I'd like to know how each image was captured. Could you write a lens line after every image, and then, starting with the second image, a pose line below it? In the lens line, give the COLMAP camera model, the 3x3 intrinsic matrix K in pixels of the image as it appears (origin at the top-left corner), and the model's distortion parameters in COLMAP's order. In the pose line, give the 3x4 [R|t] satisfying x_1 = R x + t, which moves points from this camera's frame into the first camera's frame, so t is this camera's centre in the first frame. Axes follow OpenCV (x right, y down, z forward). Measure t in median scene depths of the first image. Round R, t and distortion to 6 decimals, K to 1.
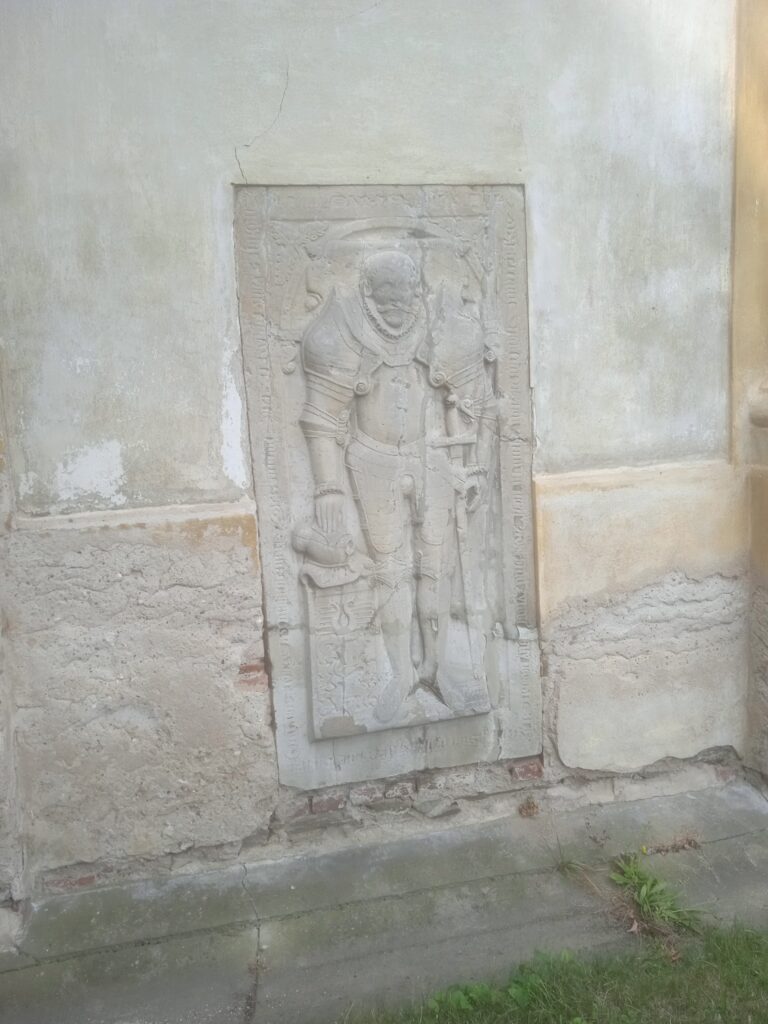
lens RADIAL K [[843.4, 0, 384.0], [0, 843.4, 512.0], [0, 0, 1]] dist [0.061623, -0.000554]
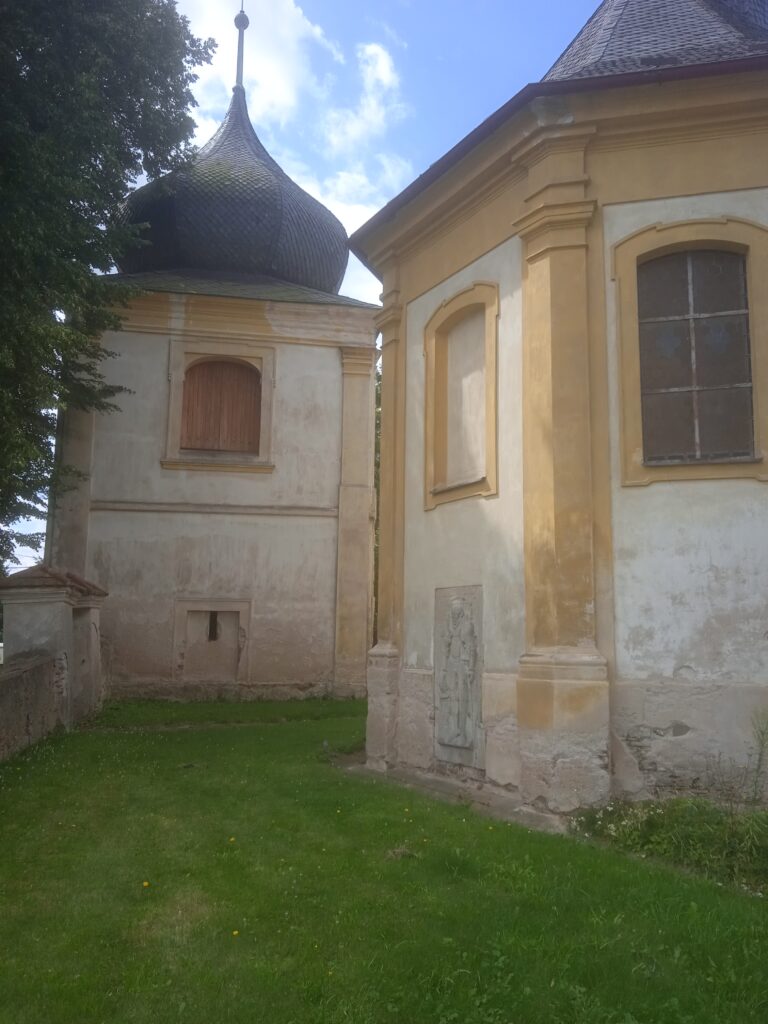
lens RADIAL K [[847.1, 0, 384.0], [0, 847.1, 512.0], [0, 0, 1]] dist [0.004772, -0.006300]
pose [[0.308060, -0.086450, -0.947431, 3.141484], [-0.167760, 0.975322, -0.143542, -0.114118], [0.936459, 0.203160, 0.285955, -0.374126]]
